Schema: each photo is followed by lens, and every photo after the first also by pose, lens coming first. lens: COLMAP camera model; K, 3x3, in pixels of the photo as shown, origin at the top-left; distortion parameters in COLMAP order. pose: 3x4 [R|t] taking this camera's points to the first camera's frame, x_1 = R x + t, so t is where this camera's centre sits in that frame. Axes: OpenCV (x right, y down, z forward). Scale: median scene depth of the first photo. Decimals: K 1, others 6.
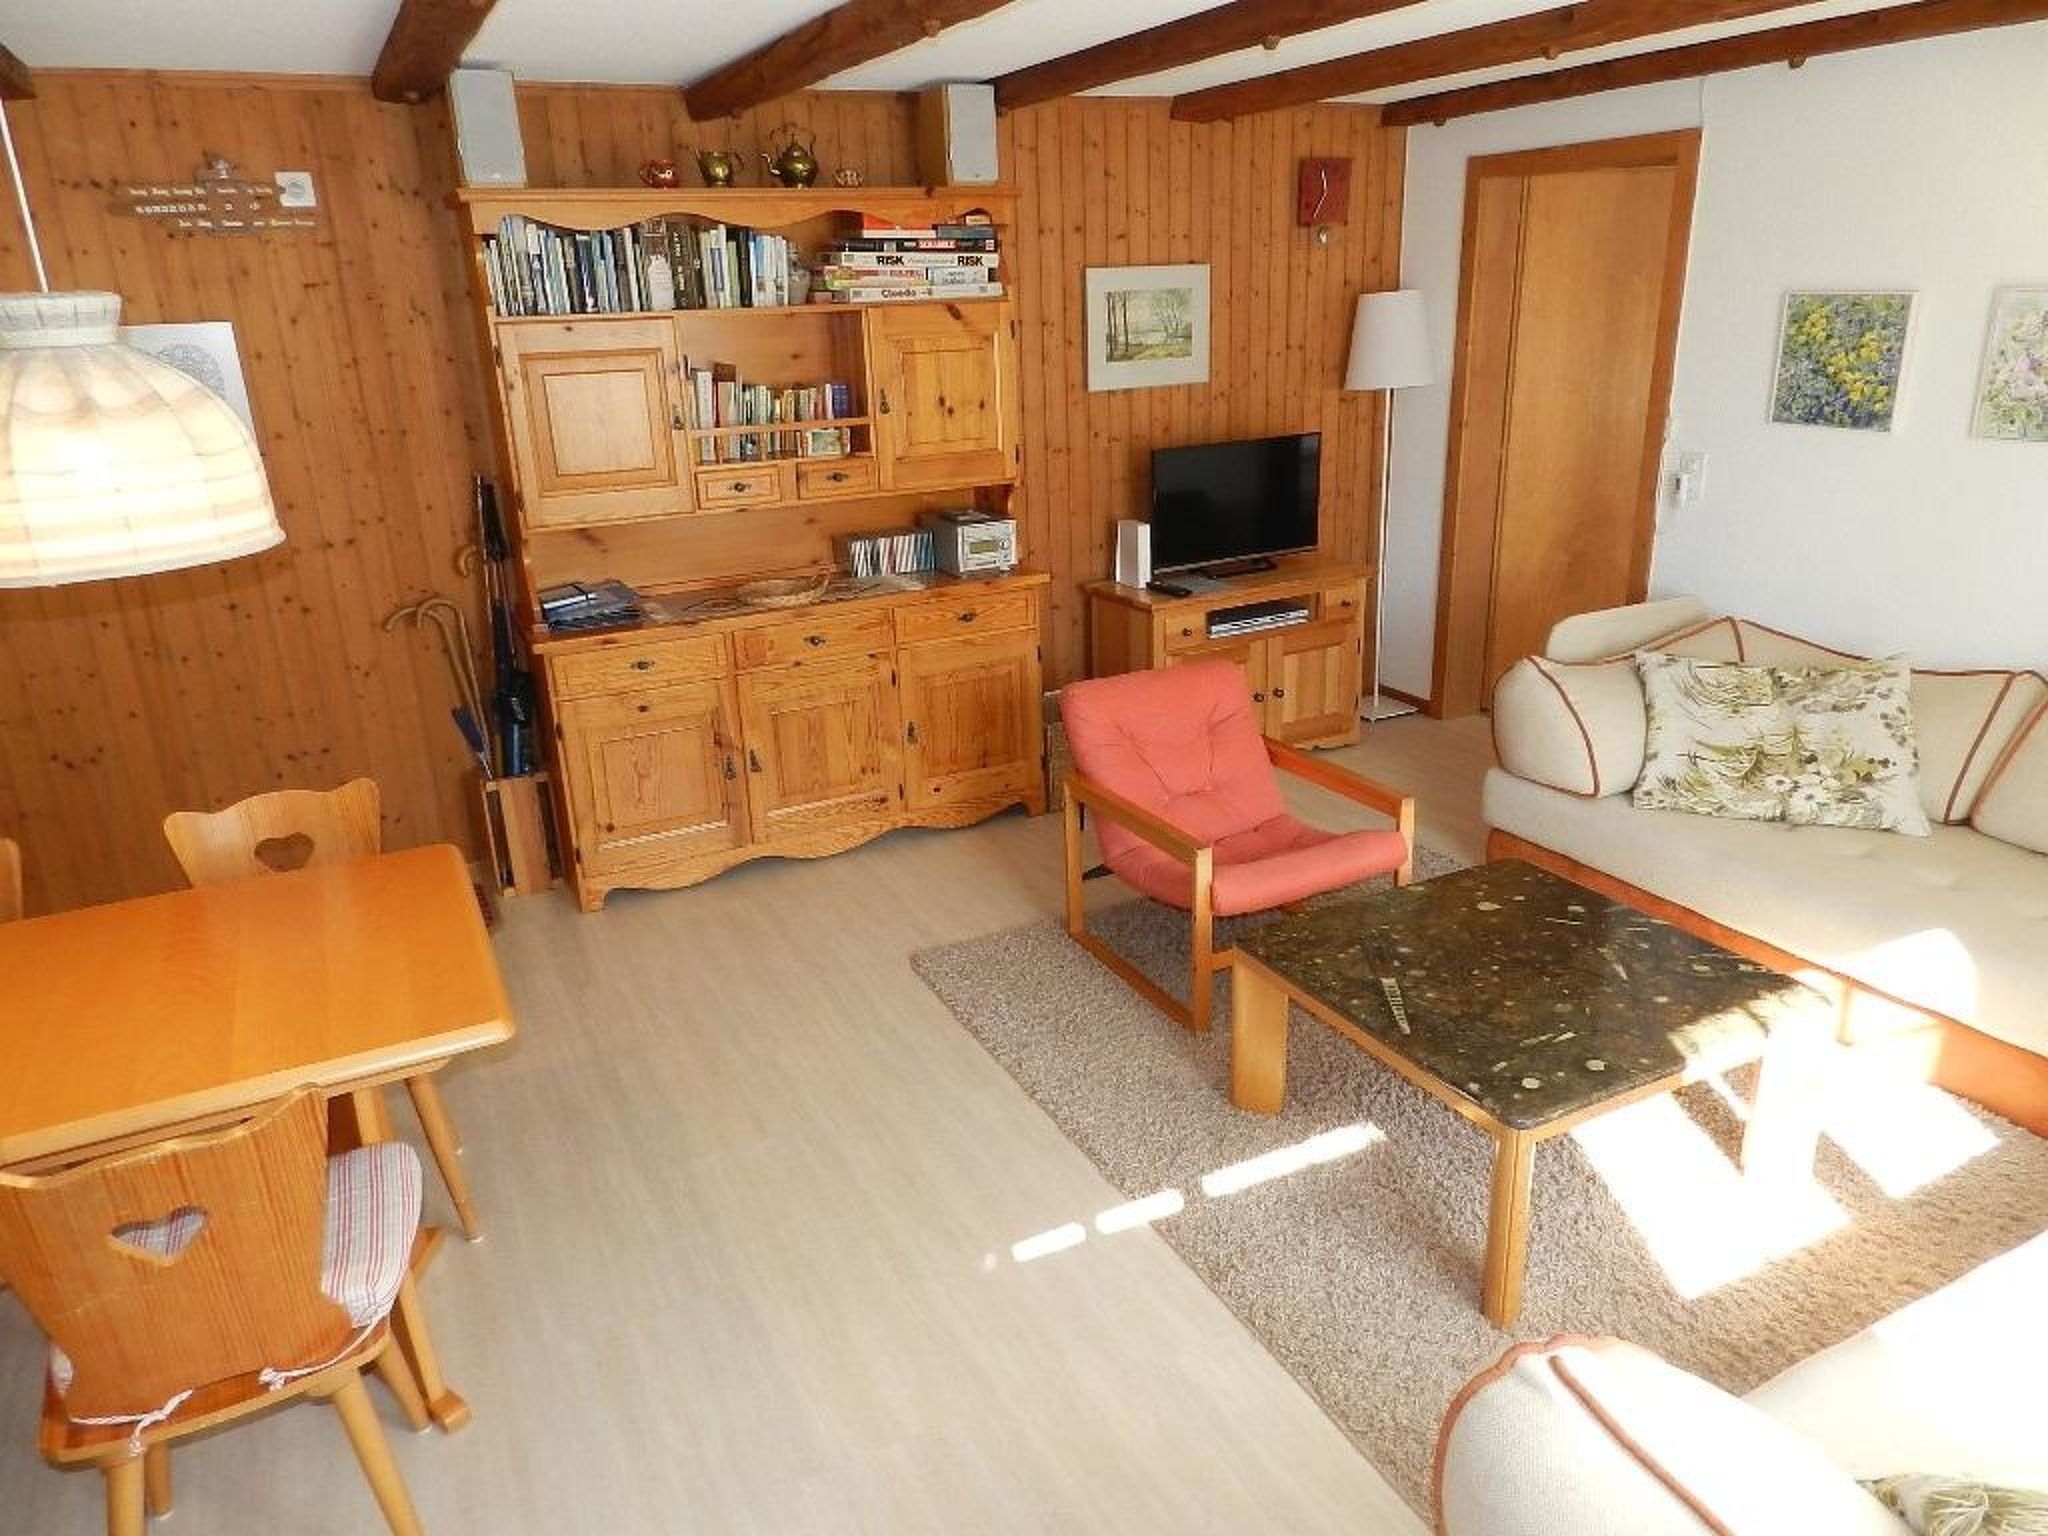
lens RADIAL K [[1391.7, 0, 1024.0], [0, 1391.7, 768.1], [0, 0, 1]] dist [0.024997, -0.007482]
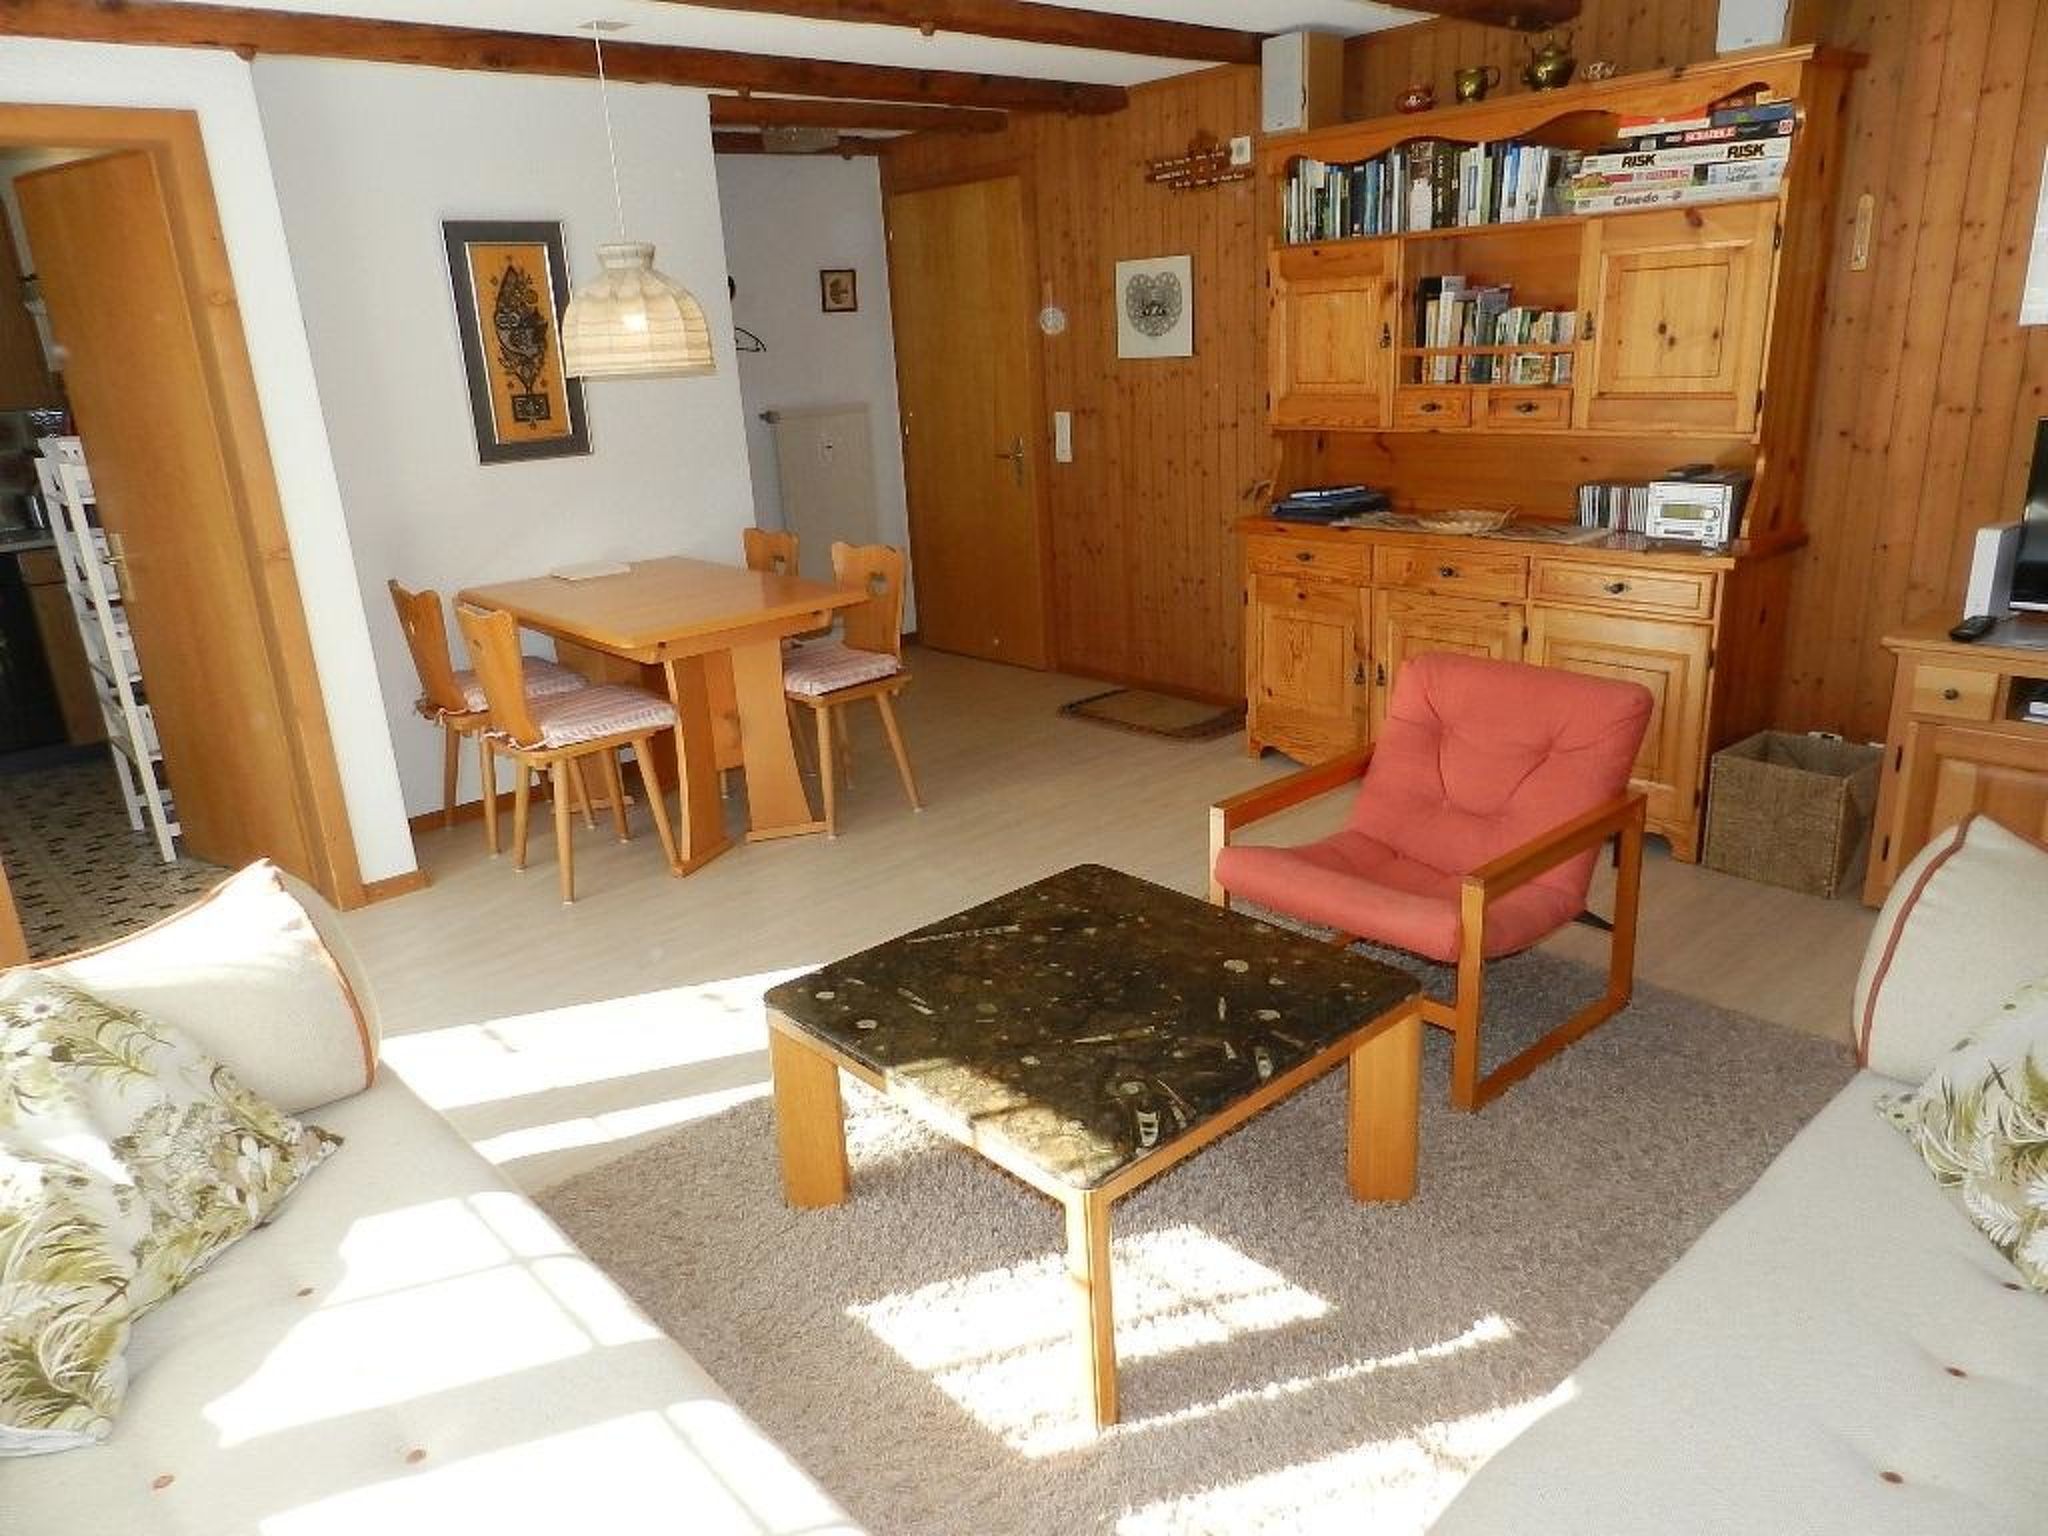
lens RADIAL K [[1391.7, 0, 1016.7], [0, 1391.7, 766.7], [0, 0, 1]] dist [0.024997, -0.007482]
pose [[0.261244, 0.314293, -0.912673, 0.740951], [-0.277832, 0.929979, 0.240725, -0.122266], [0.924425, 0.190682, 0.330272, 0.446635]]
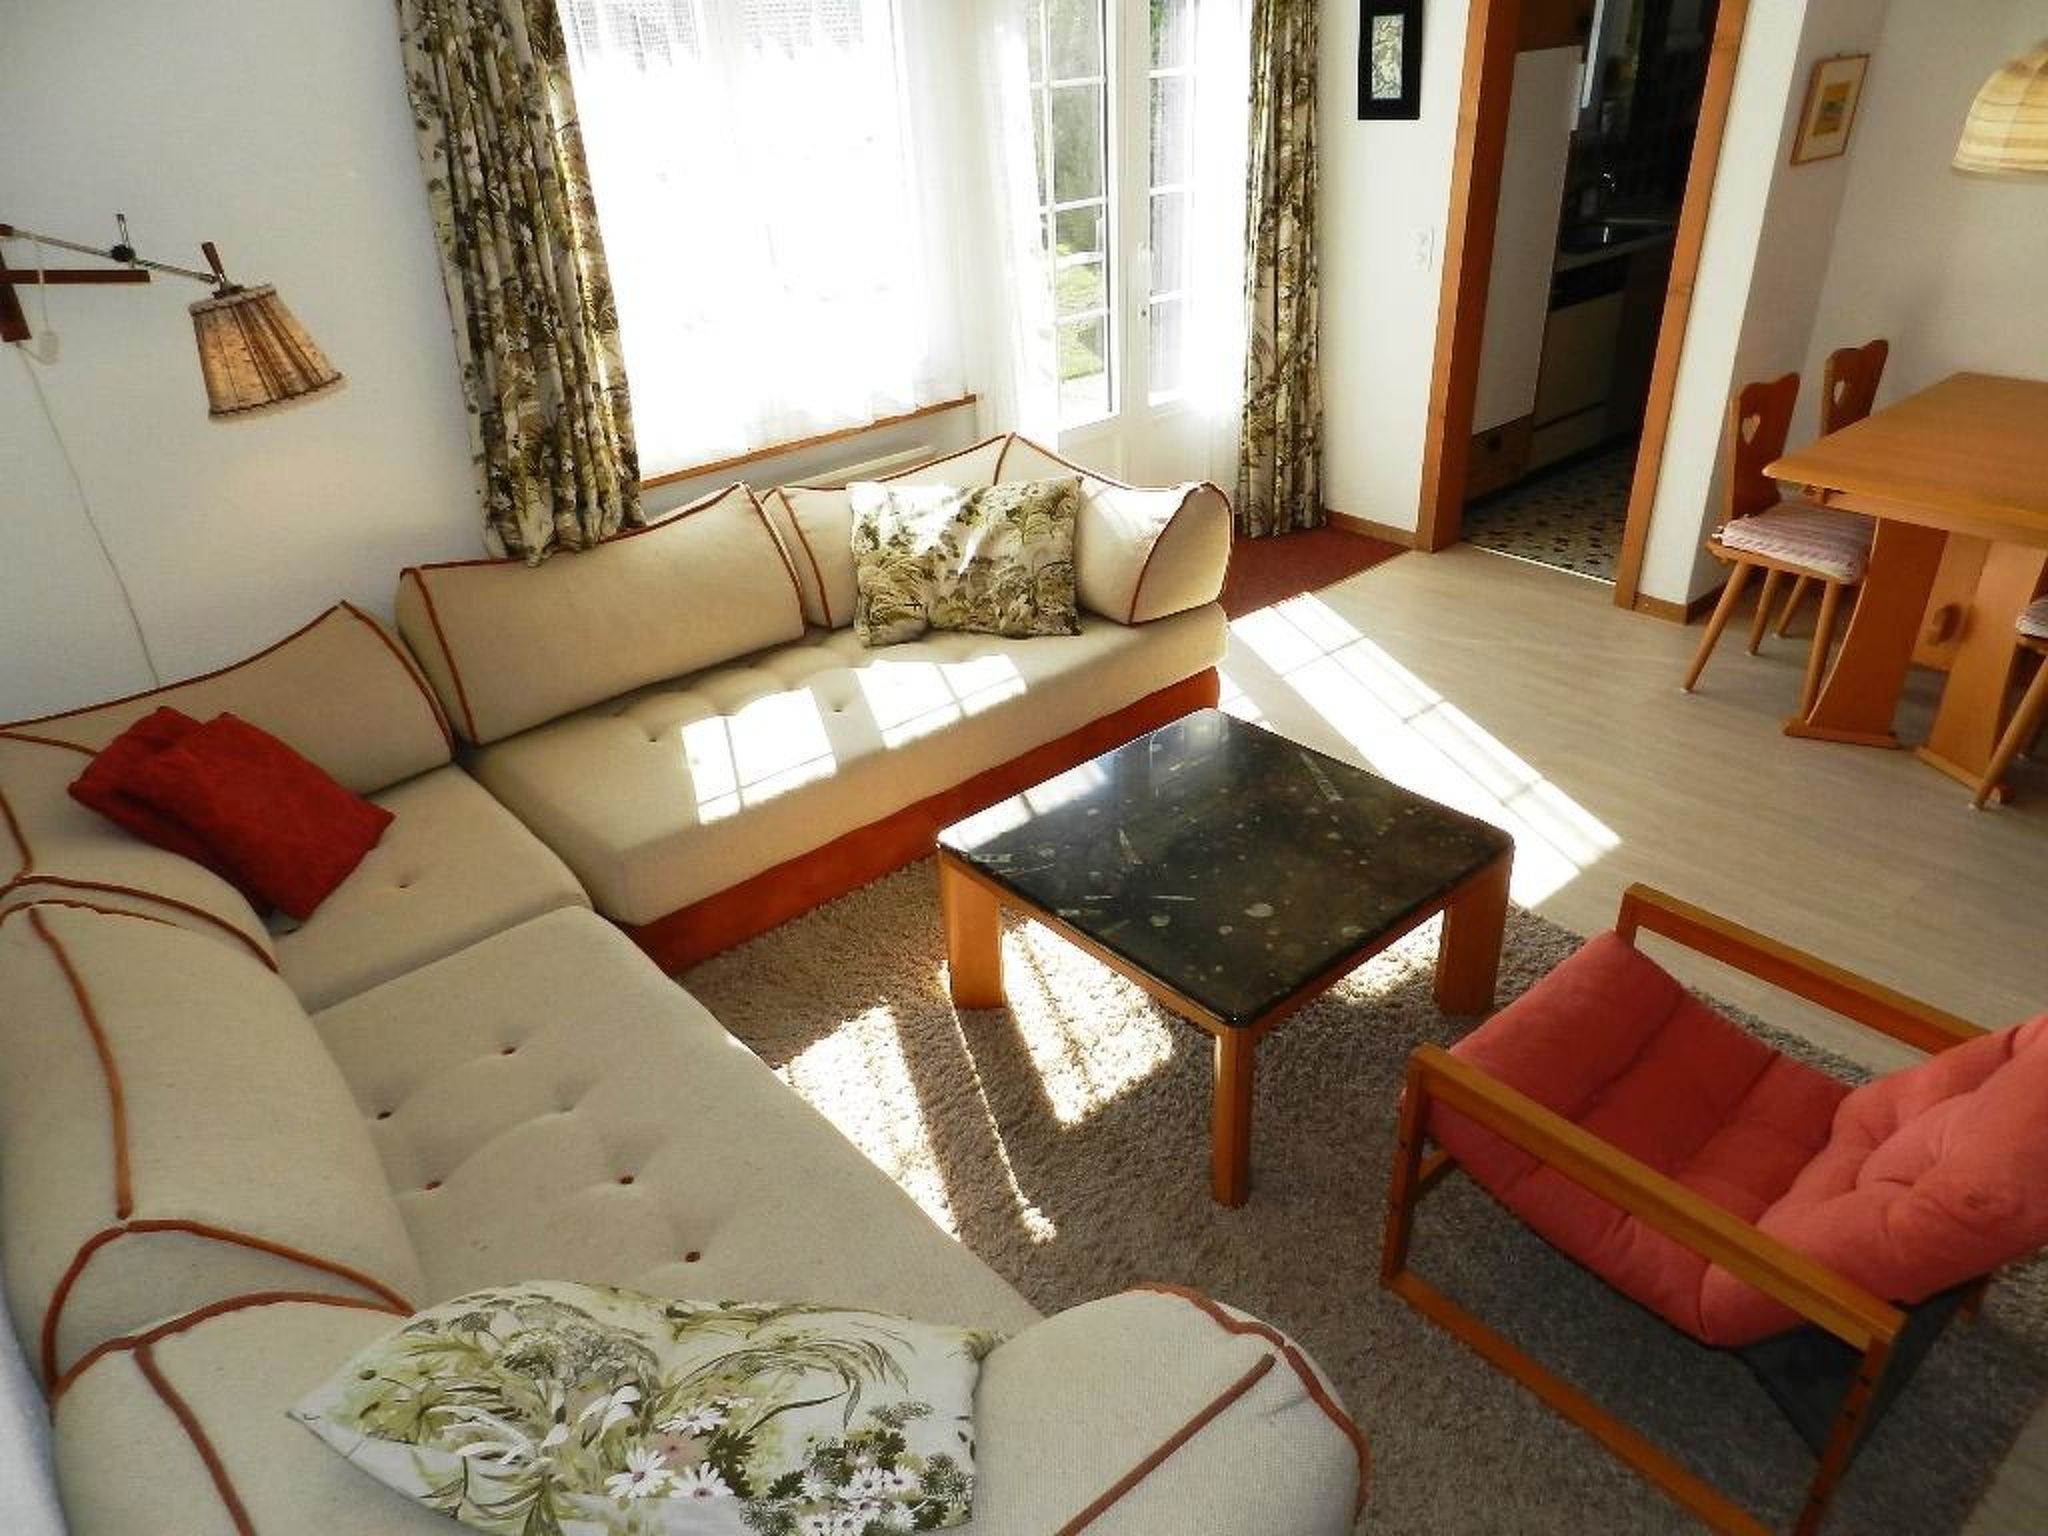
lens RADIAL K [[1391.7, 0, 1016.6], [0, 1391.7, 772.0], [0, 0, 1]] dist [0.024997, -0.007482]
pose [[-0.967247, 0.186000, -0.172734, 0.448431], [-0.006228, 0.662897, 0.748684, -0.427760], [0.253760, 0.725239, -0.640027, 1.069212]]
